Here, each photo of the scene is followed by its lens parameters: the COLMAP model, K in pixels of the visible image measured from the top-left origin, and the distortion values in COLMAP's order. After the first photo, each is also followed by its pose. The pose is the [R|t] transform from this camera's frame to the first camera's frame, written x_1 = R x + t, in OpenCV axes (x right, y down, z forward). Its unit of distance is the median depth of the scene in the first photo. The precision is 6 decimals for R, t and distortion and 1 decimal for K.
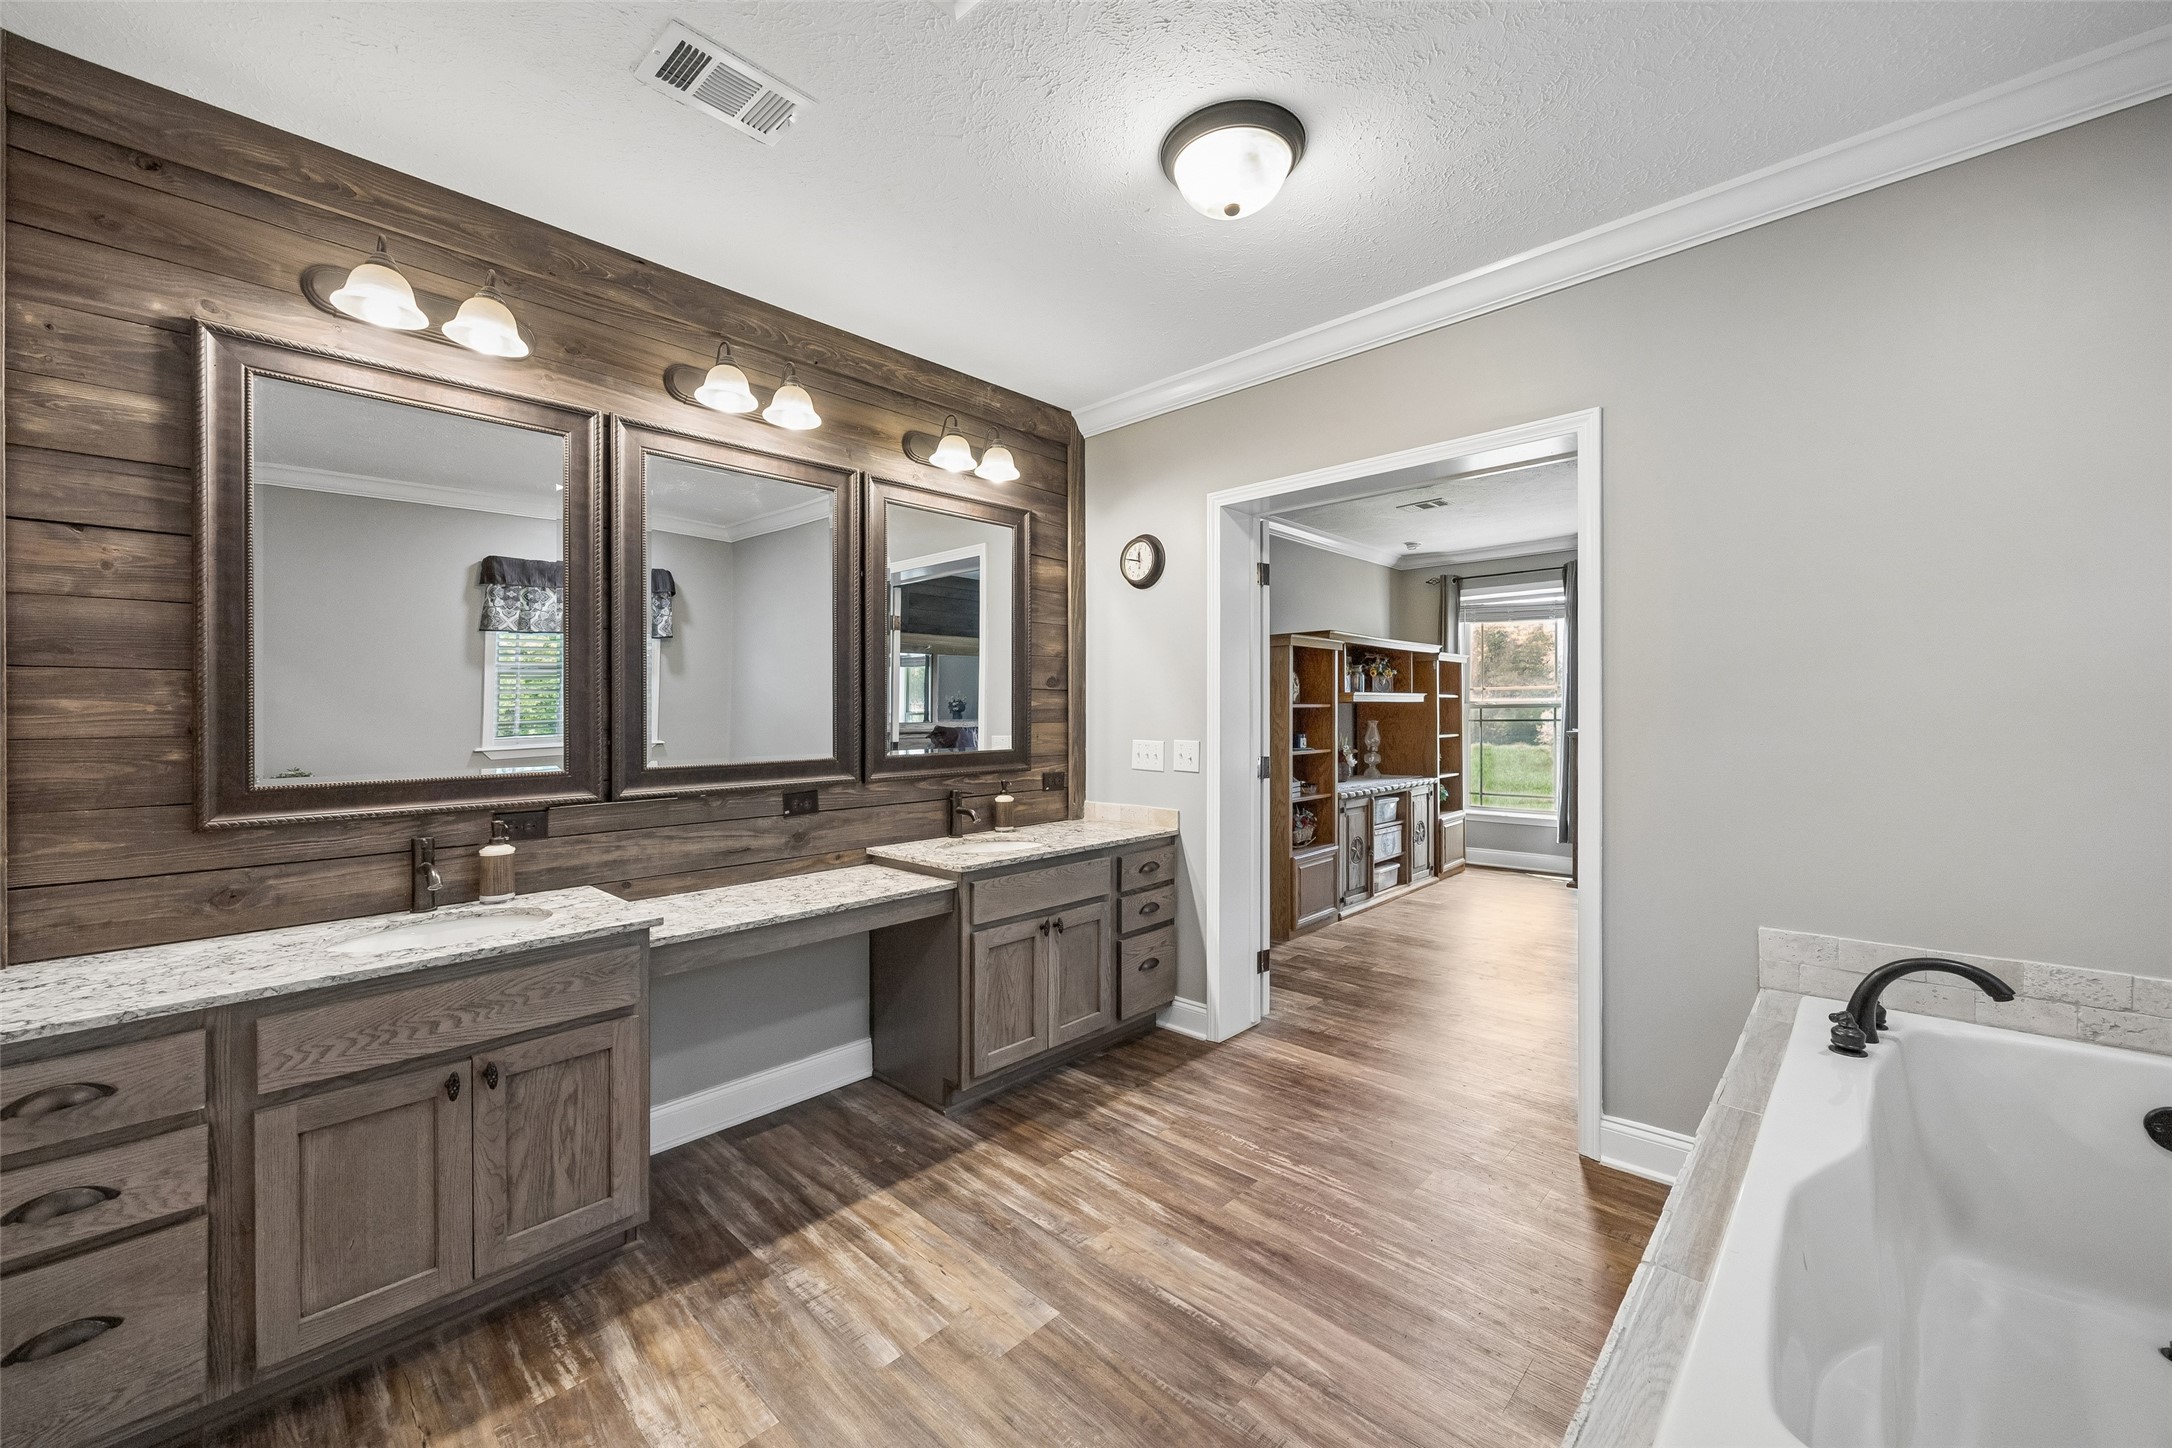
lens RADIAL K [[830.8, 0, 1099.8], [0, 830.8, 713.0], [0, 0, 1]] dist [-0.000472, 0.000047]
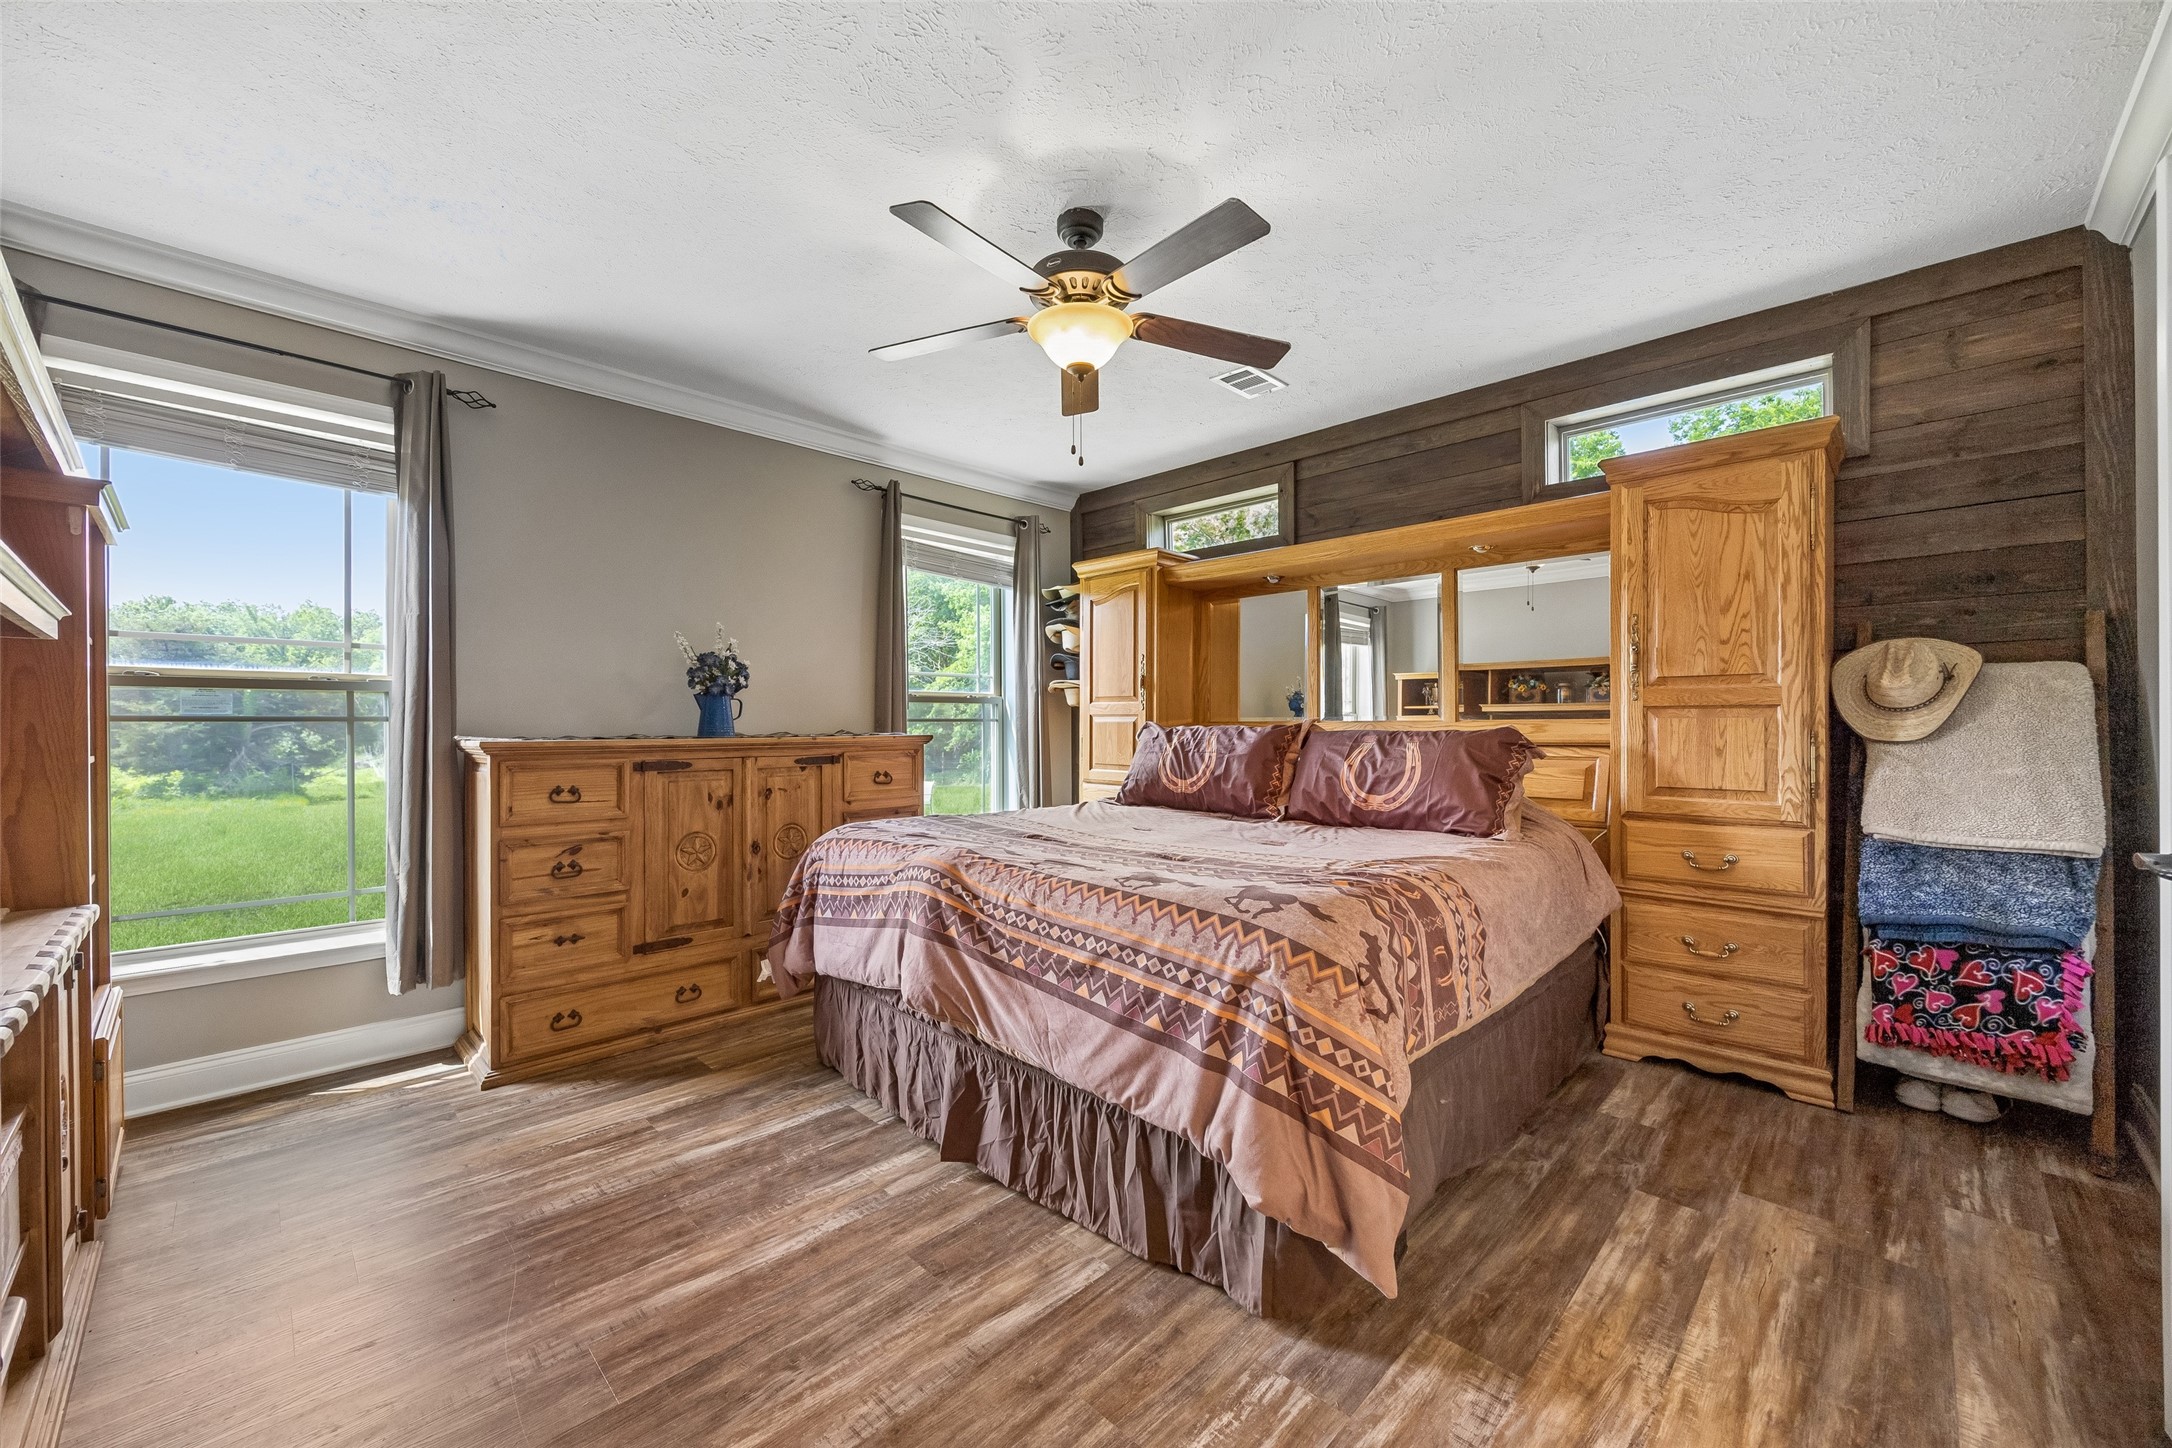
lens RADIAL K [[830.8, 0, 1098.8], [0, 830.8, 727.1], [0, 0, 1]] dist [-0.000472, 0.000047]
pose [[0.014282, -0.002593, 0.999895, 0.117054], [0.007646, 0.999968, 0.002484, 0.017980], [-0.999869, 0.007610, 0.014301, 0.656749]]
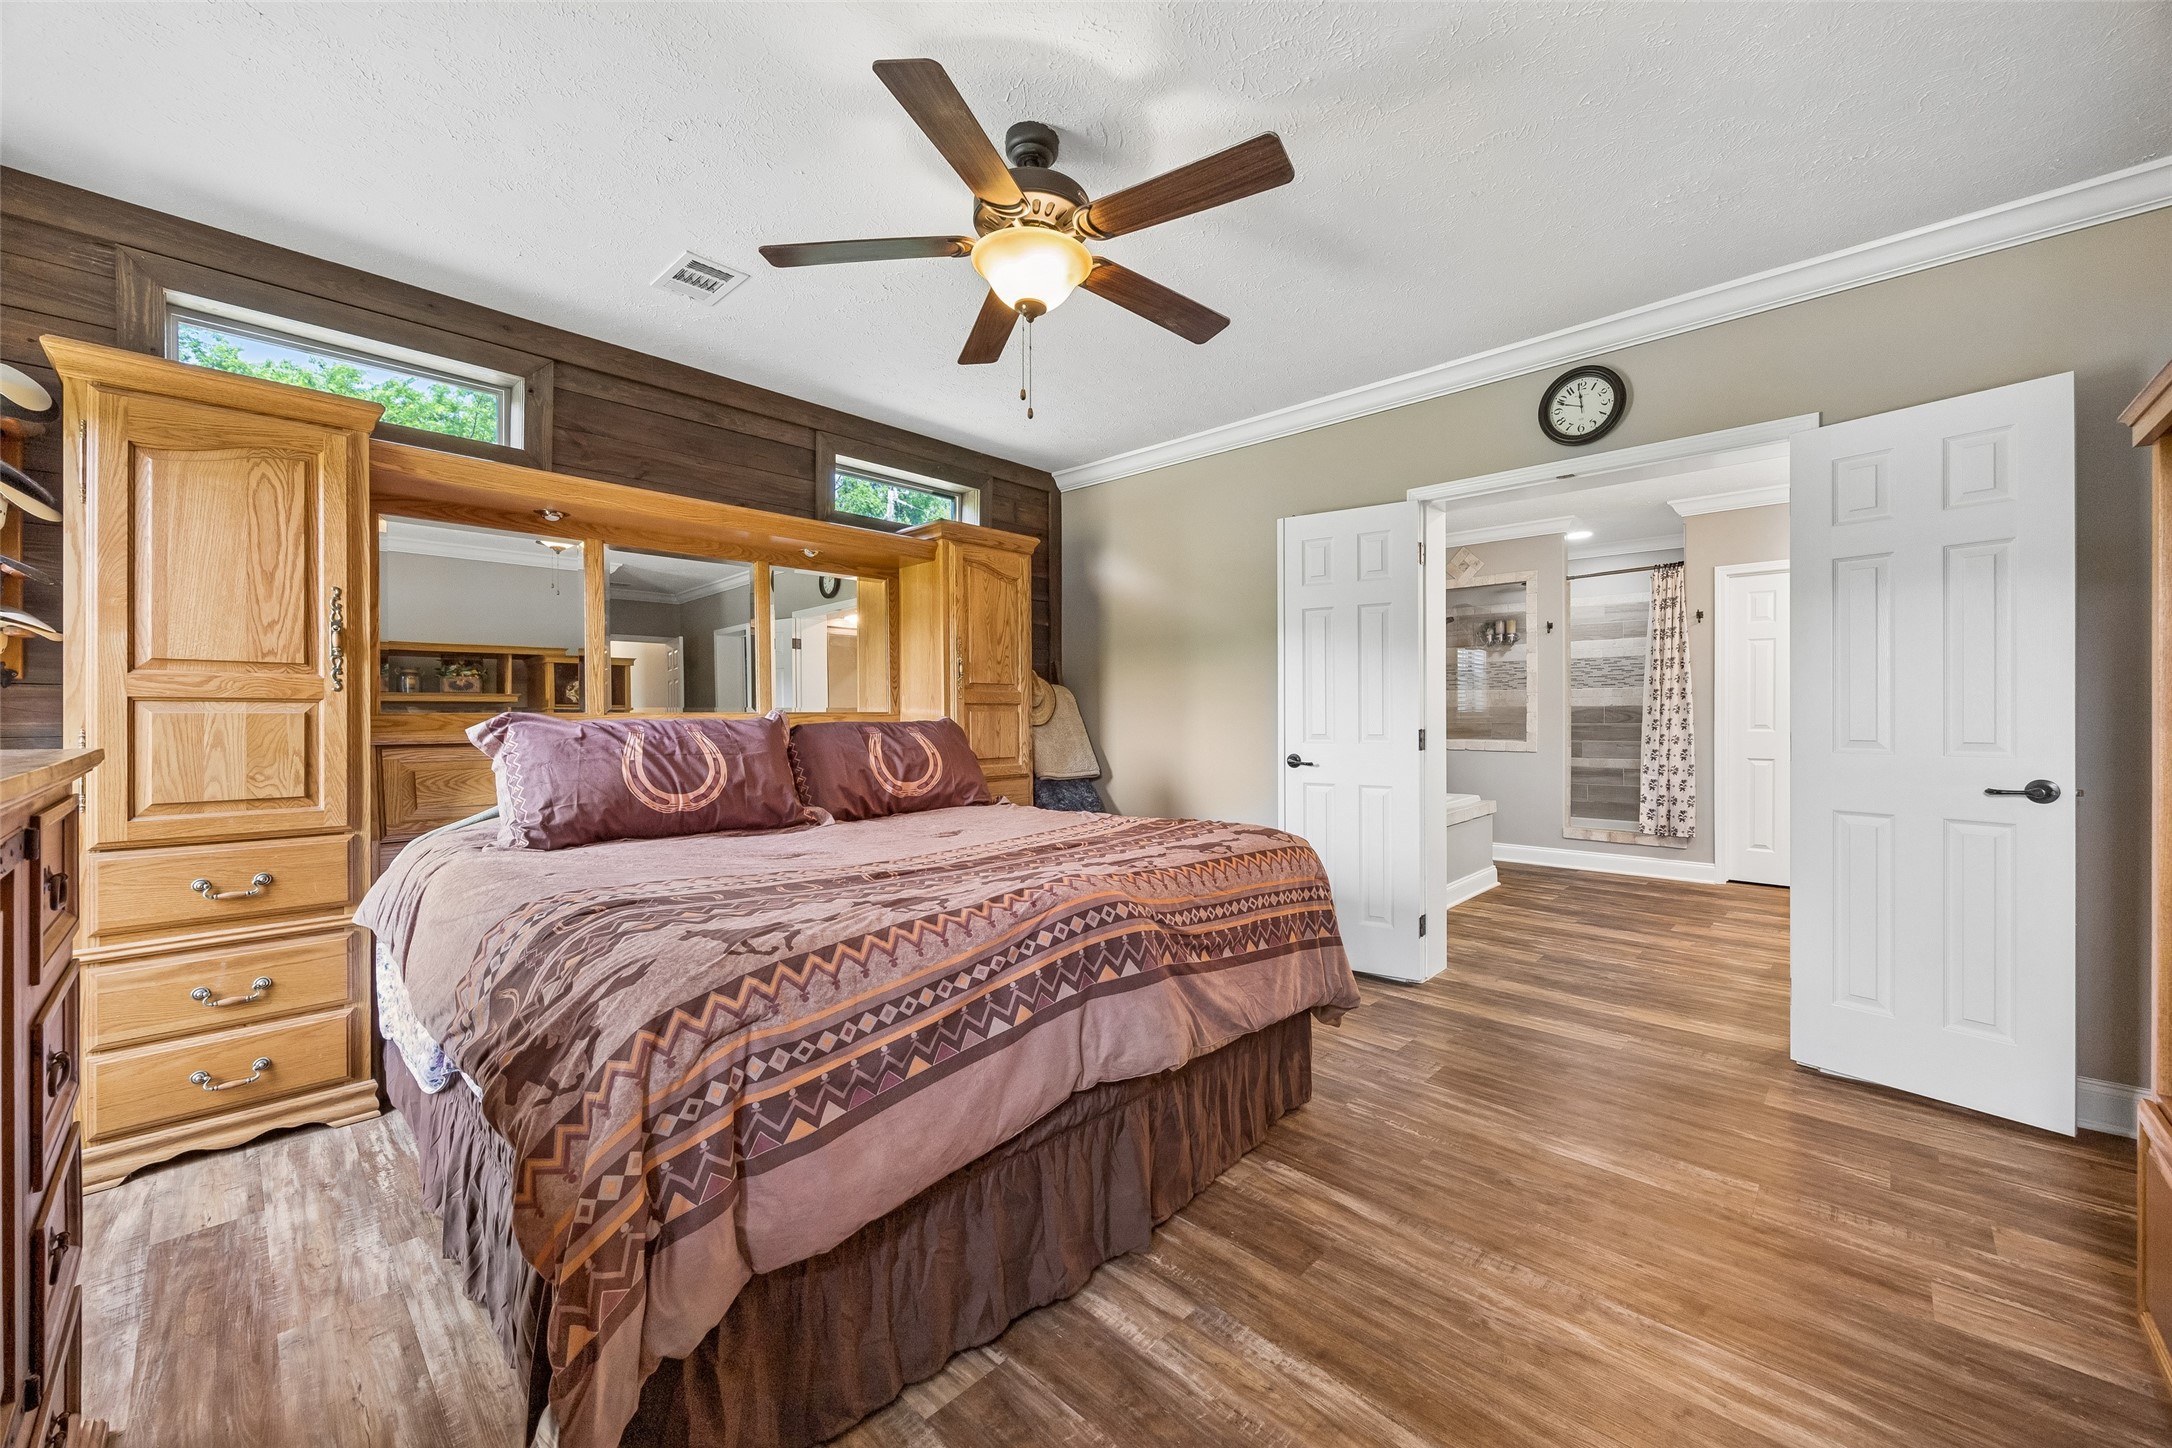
lens RADIAL K [[830.8, 0, 1078.7], [0, 830.8, 718.1], [0, 0, 1]] dist [-0.000472, 0.000047]
pose [[-0.999979, 0.003604, 0.005316, 0.502468], [0.003659, 0.999939, 0.010444, 0.015064], [-0.005278, 0.010463, -0.999931, 1.026341]]
